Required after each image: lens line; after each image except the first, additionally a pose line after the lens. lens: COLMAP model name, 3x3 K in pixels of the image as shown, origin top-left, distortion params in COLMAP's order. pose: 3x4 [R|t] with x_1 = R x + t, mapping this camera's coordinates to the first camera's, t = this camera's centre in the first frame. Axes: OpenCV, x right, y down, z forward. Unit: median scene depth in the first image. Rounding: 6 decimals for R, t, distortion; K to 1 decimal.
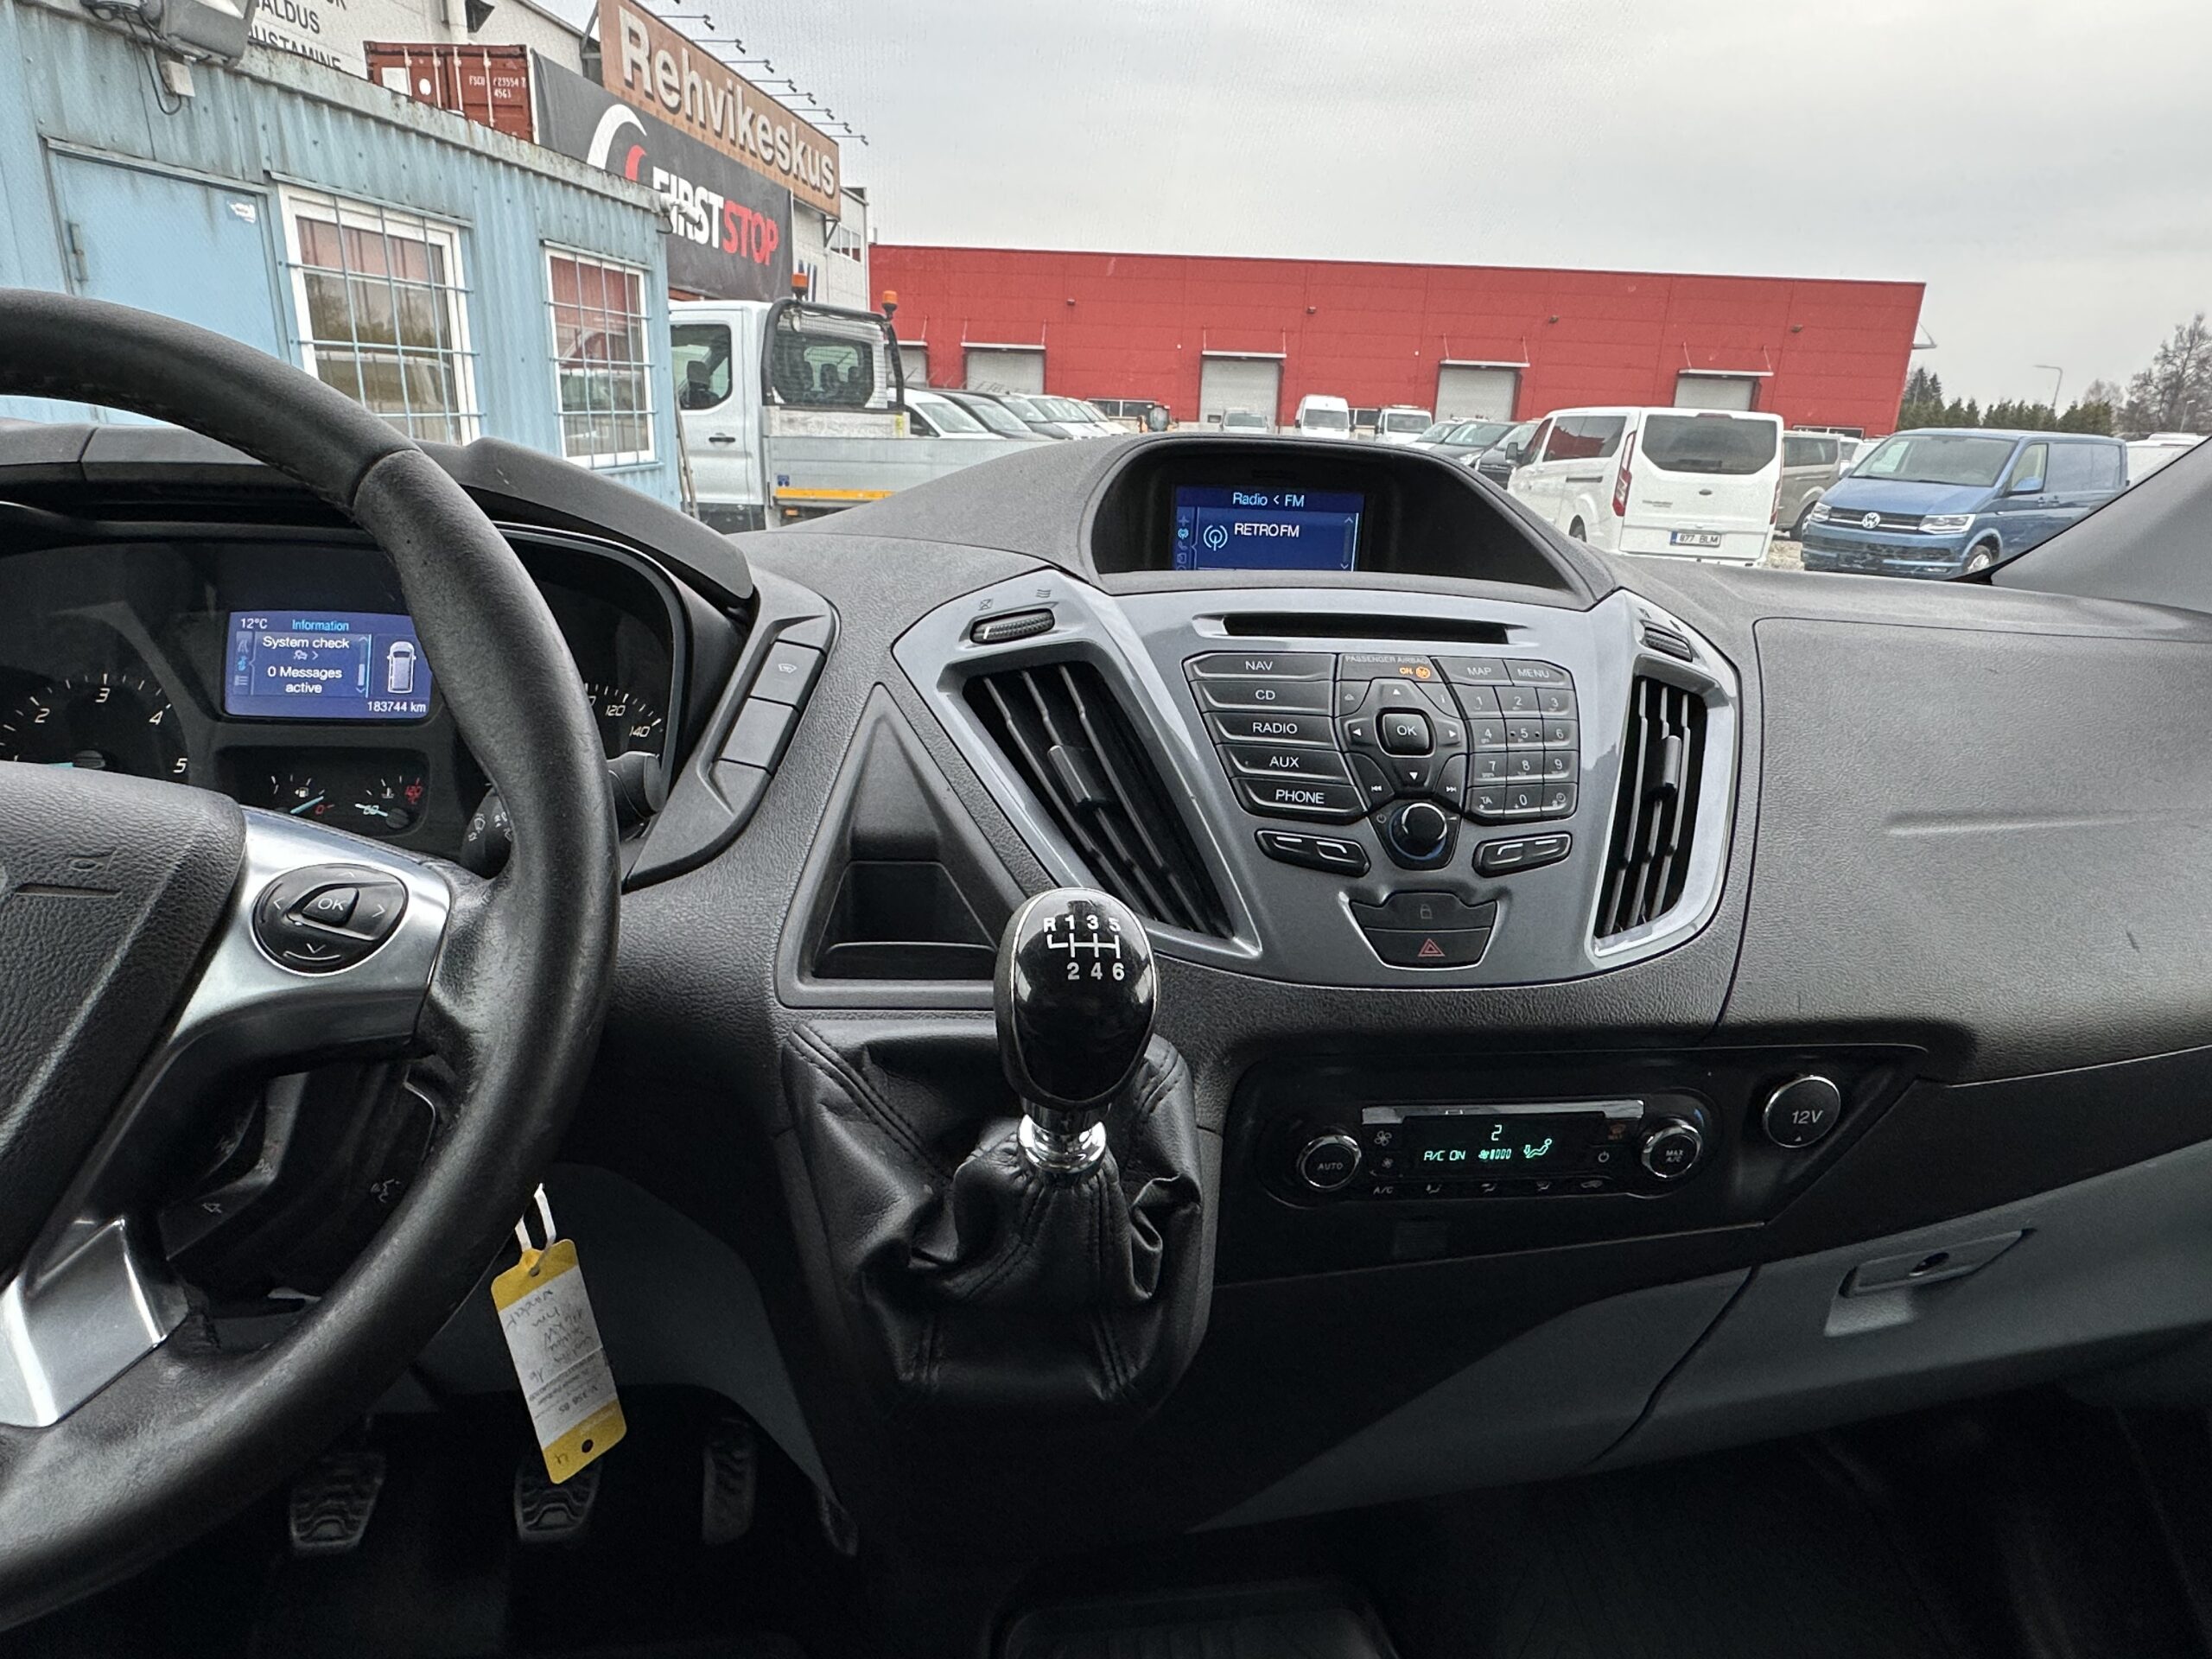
lens RADIAL K [[1379.5, 0, 1106.0], [0, 1379.5, 829.5], [0, 0, 1]] dist [-0.003349, 0.014039]
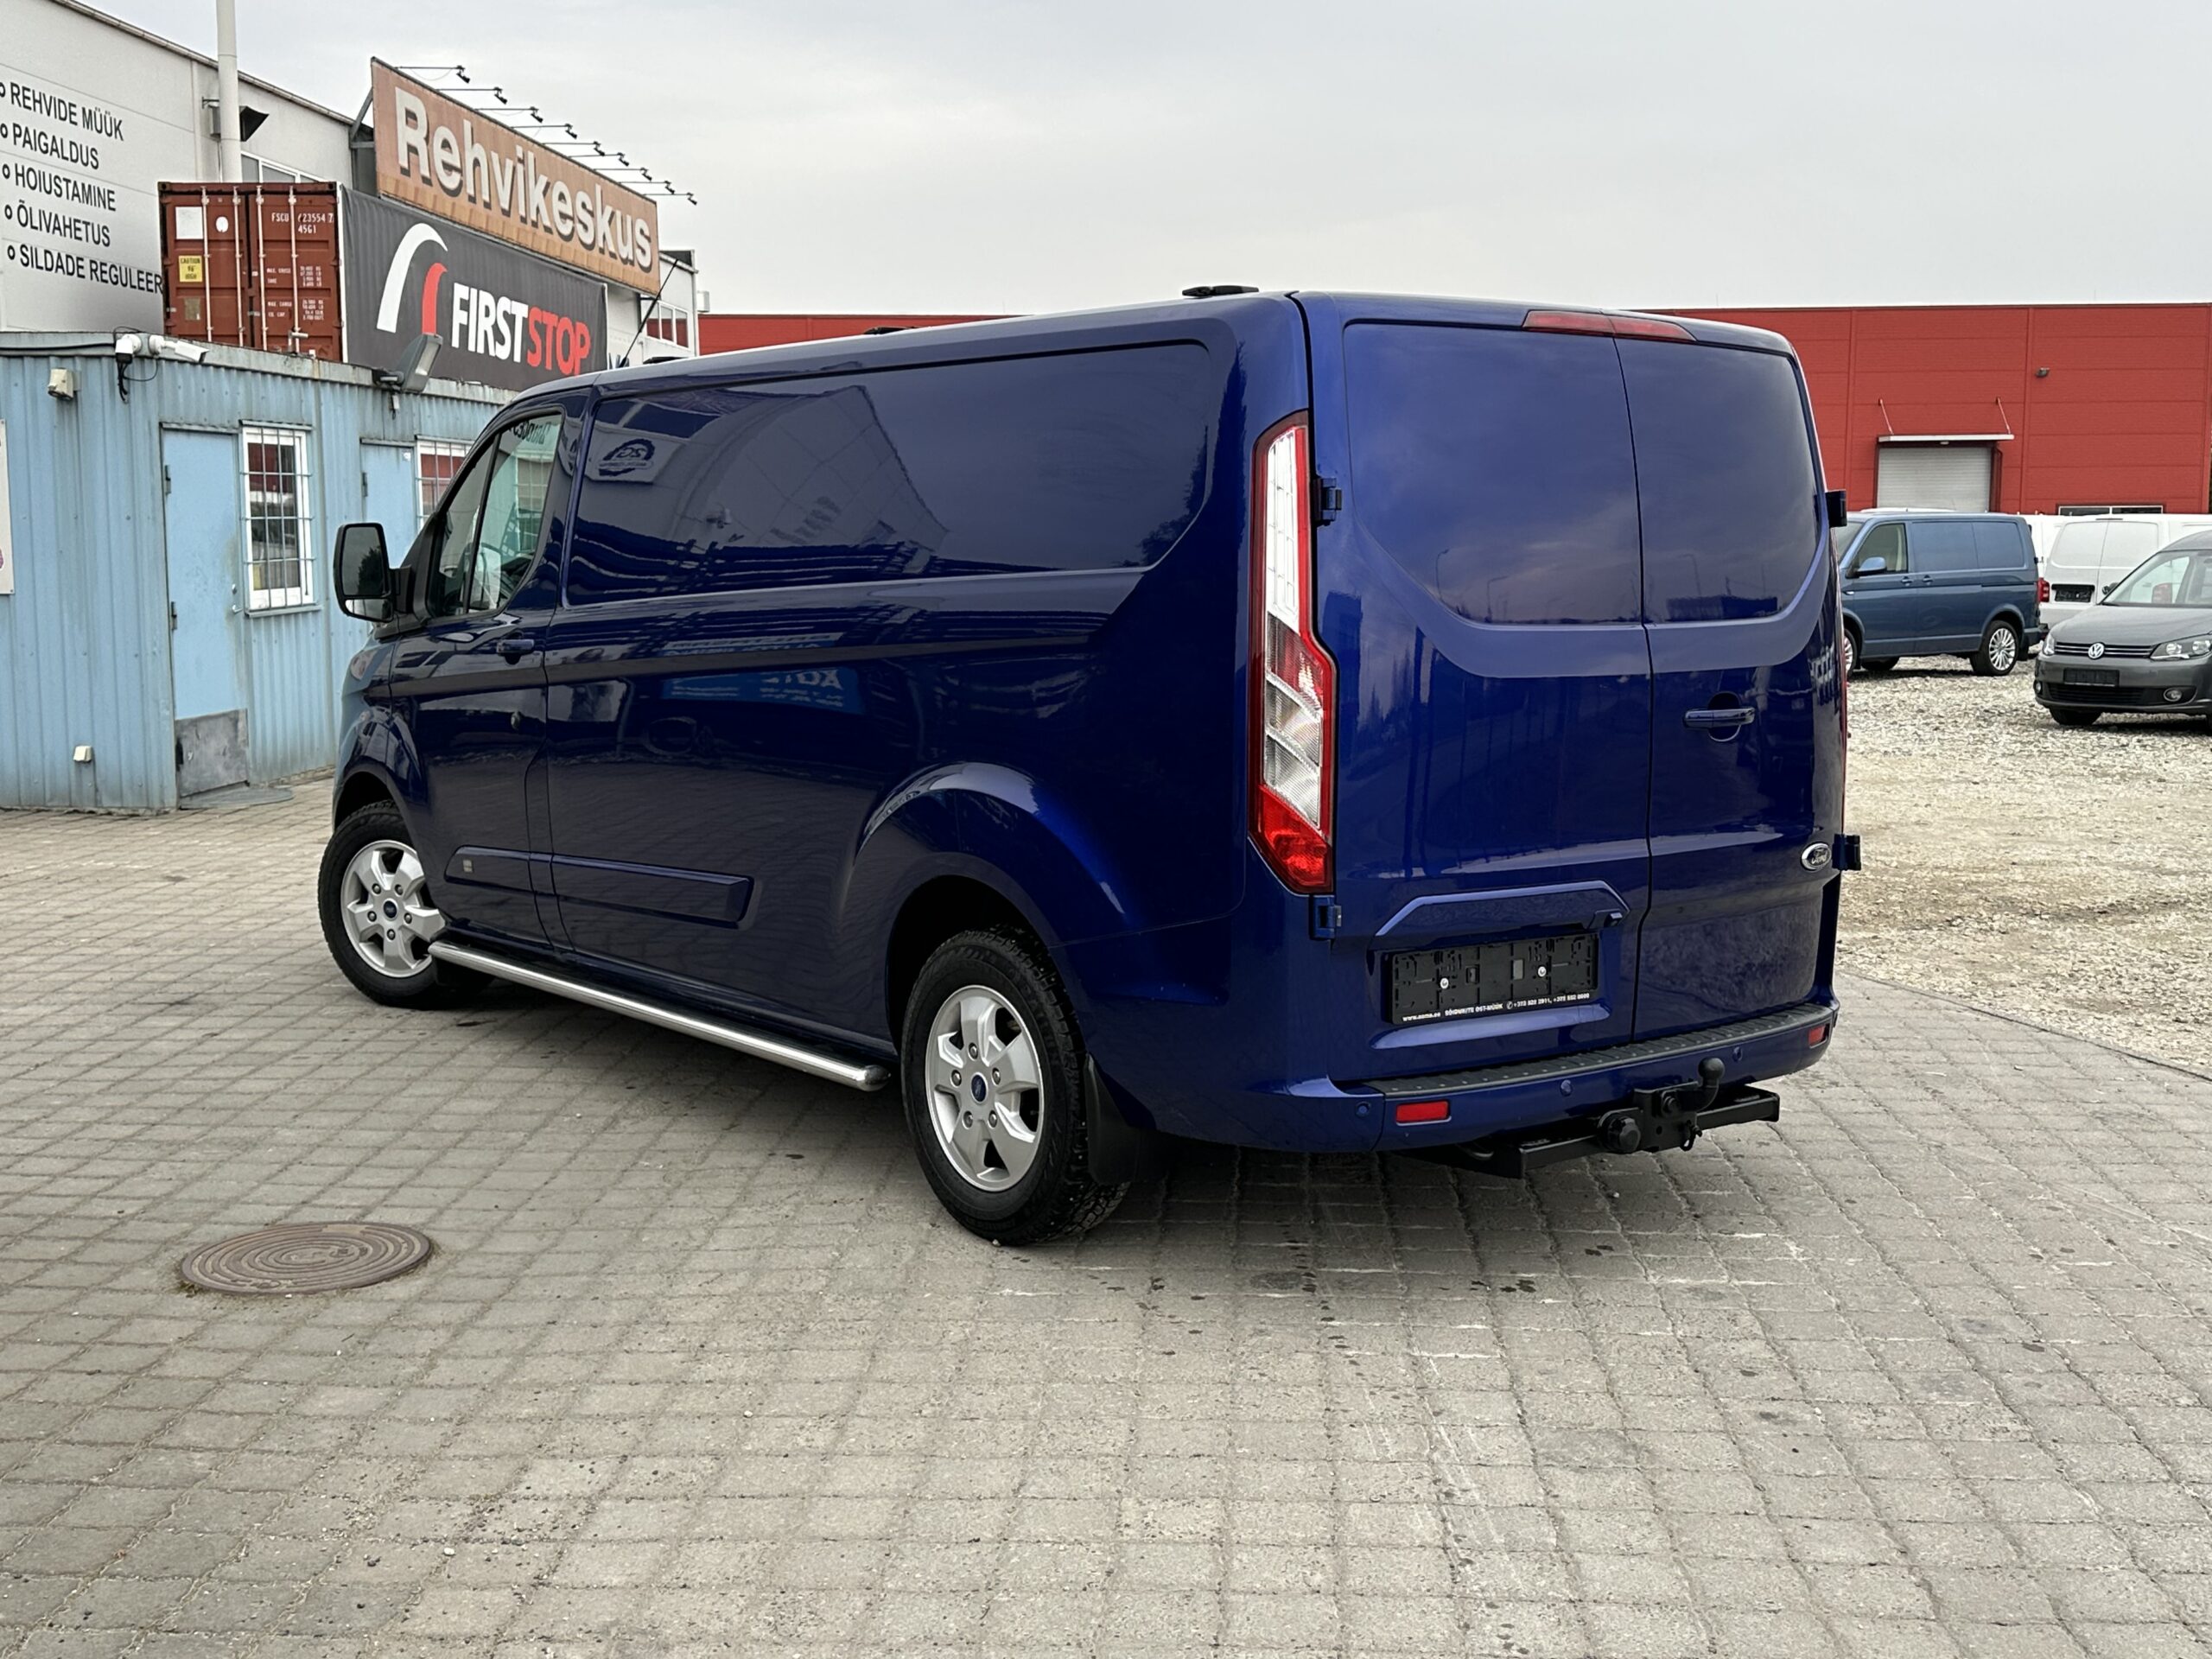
lens RADIAL K [[2340.3, 0, 1106.0], [0, 2340.3, 829.5], [0, 0, 1]] dist [0.151329, -0.003946]
pose [[0.999087, -0.042686, 0.001750, 0.052414], [0.042369, 0.984739, -0.168804, 0.104414], [0.005482, 0.168724, 0.985648, -0.338310]]
